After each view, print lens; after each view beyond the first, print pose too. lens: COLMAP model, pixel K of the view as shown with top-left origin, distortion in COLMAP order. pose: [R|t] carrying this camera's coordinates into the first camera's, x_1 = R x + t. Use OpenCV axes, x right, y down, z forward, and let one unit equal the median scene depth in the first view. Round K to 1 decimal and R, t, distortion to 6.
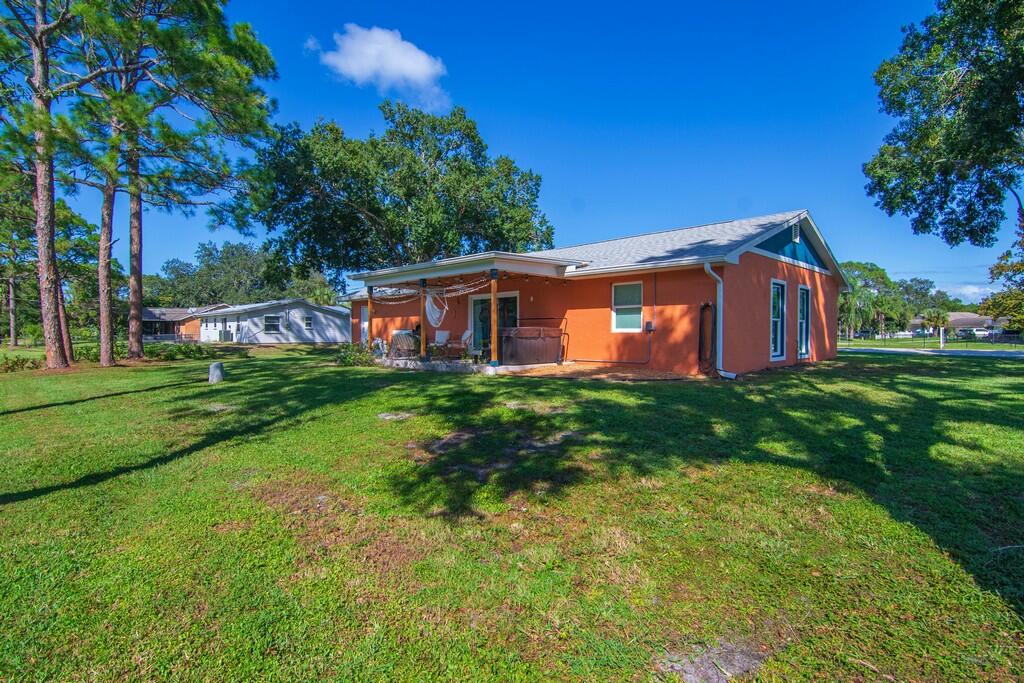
lens RADIAL K [[521.9, 0, 512.0], [0, 521.9, 341.5], [0, 0, 1]] dist [-0.002796, -0.012006]
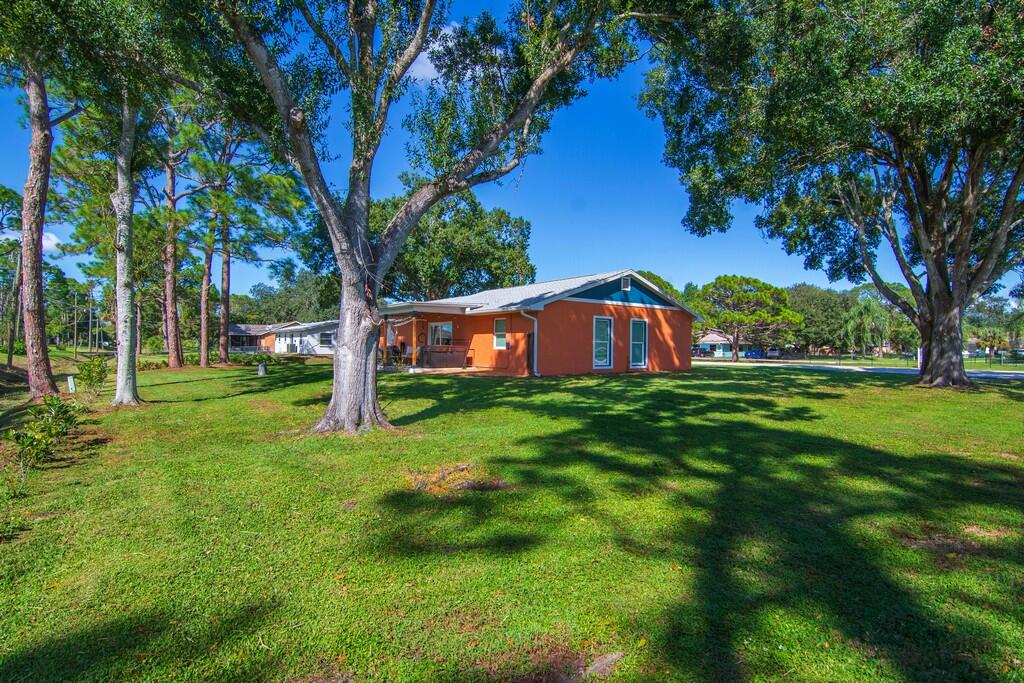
lens RADIAL K [[521.9, 0, 512.0], [0, 521.9, 341.5], [0, 0, 1]] dist [-0.002796, -0.012006]
pose [[0.991277, 0.010028, -0.131416, 0.255433], [-0.013788, 0.999520, -0.027735, 0.001608], [0.131075, 0.029305, 0.990939, -0.324288]]
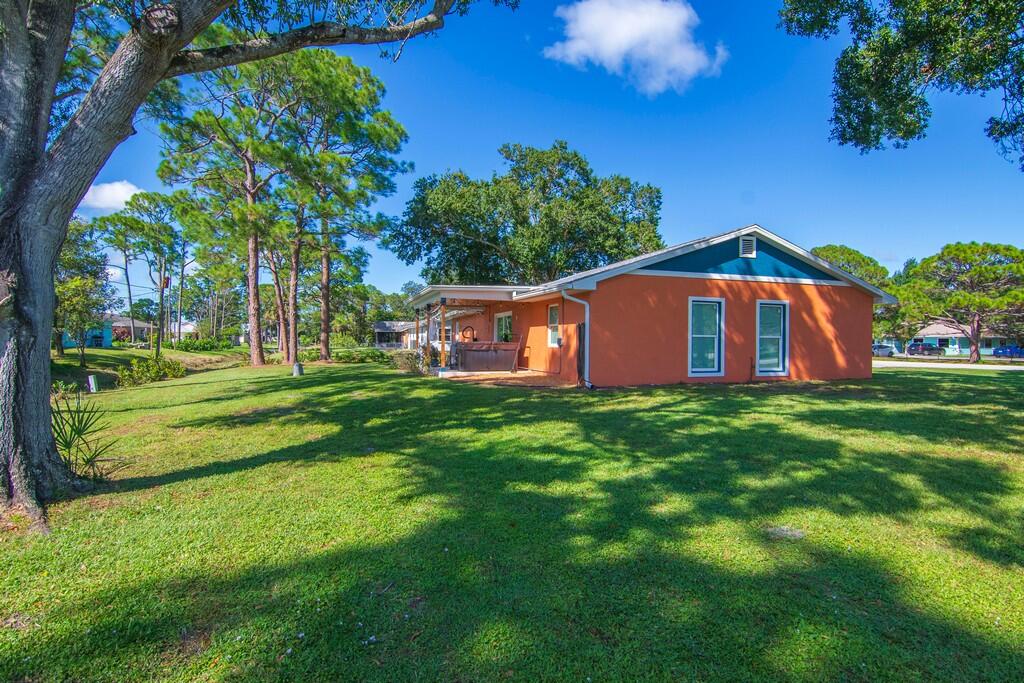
lens RADIAL K [[533.0, 0, 500.0], [0, 533.0, 340.8], [0, 0, 1]] dist [-0.003493, -0.013610]
pose [[0.890227, 0.007238, -0.455459, 0.358613], [-0.015869, 0.999760, -0.015130, -0.006111], [0.455240, 0.020697, 0.890128, -0.066582]]
